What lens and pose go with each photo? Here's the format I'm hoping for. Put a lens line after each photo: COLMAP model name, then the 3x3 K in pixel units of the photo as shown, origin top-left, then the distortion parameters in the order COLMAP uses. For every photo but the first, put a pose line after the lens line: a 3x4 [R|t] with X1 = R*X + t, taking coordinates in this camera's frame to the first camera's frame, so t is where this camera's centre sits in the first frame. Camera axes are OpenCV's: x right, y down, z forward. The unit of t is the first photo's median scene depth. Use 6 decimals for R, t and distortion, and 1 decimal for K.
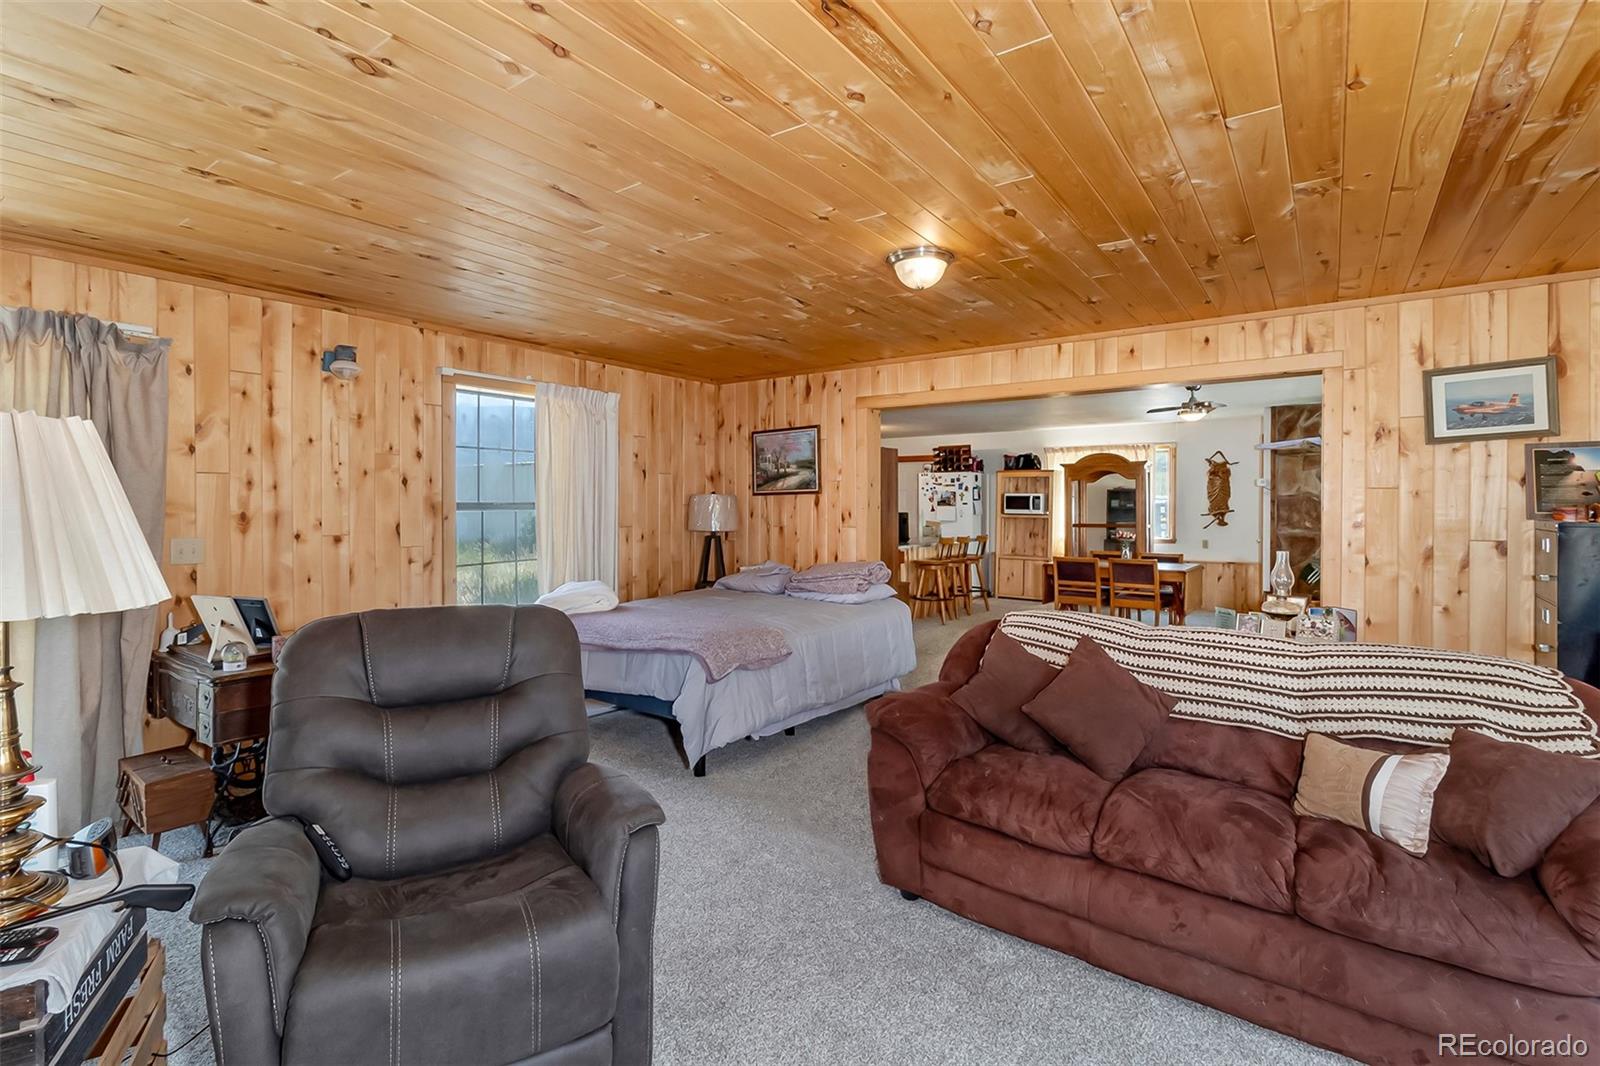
lens RADIAL K [[749.1, 0, 807.6], [0, 749.1, 487.2], [0, 0, 1]] dist [0.001702, 0.000296]
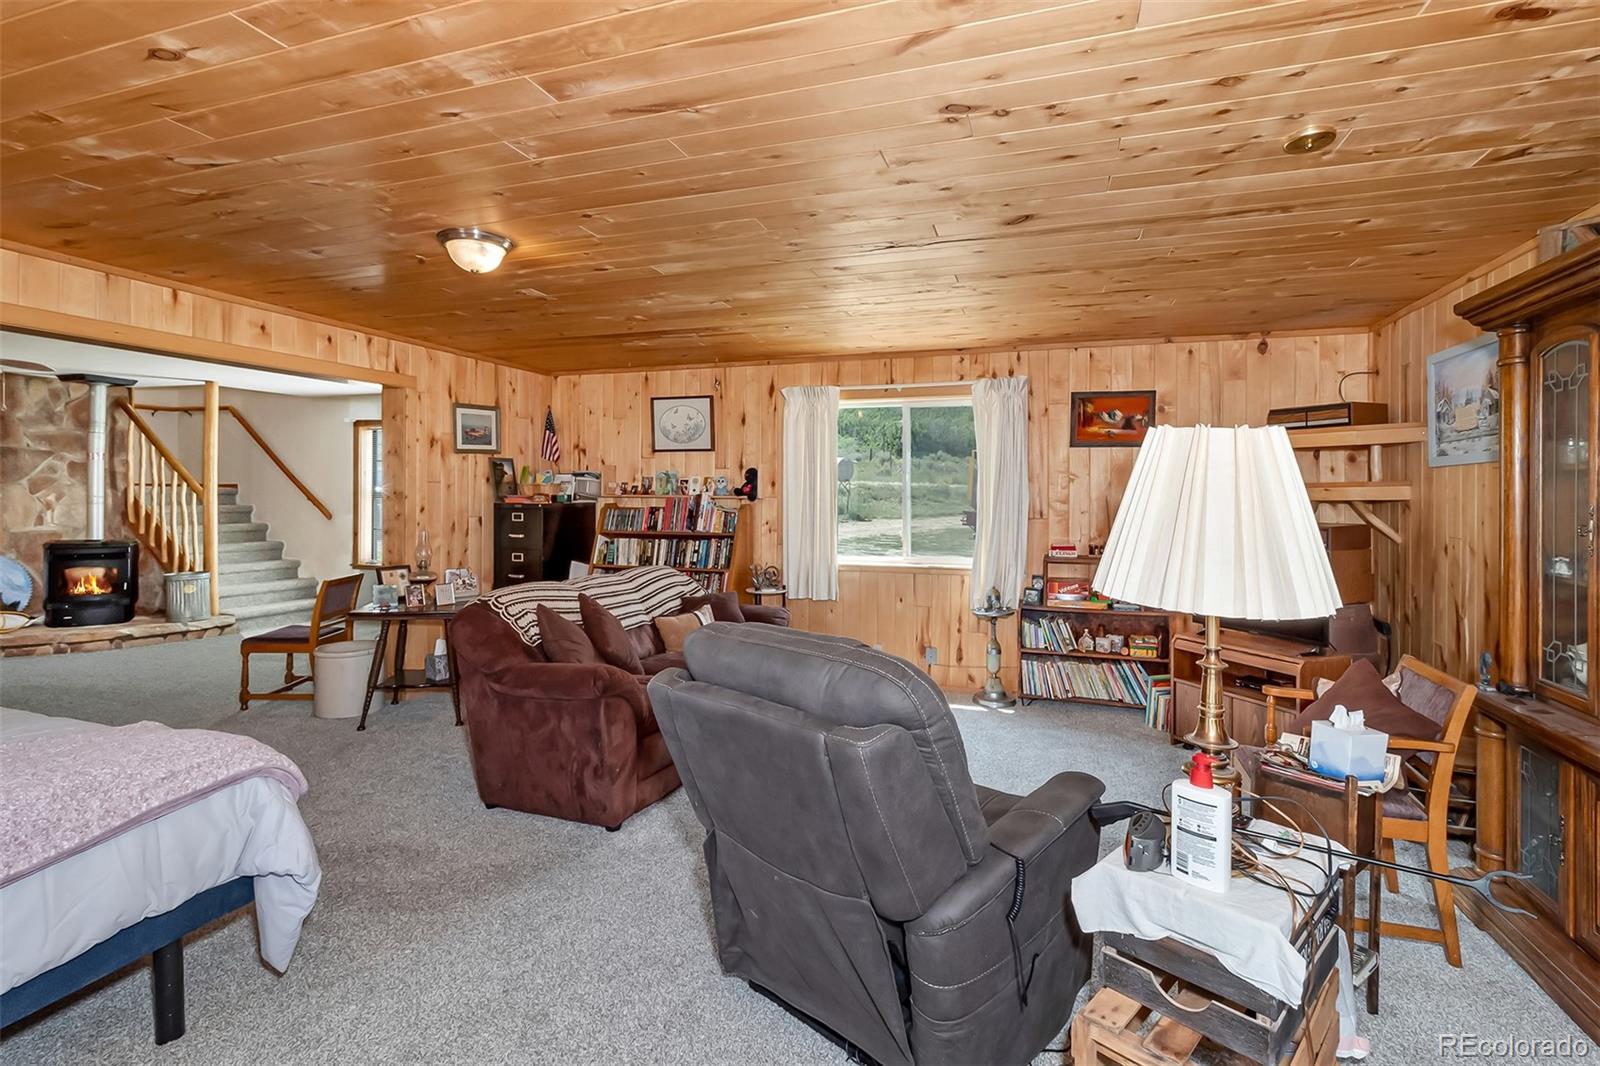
lens RADIAL K [[749.1, 0, 807.6], [0, 749.1, 487.2], [0, 0, 1]] dist [0.001702, 0.000296]
pose [[-0.294440, 0.003995, 0.955662, -0.837940], [-0.028953, 0.999495, -0.013099, 0.010255], [-0.955231, -0.031527, -0.294175, 0.813013]]
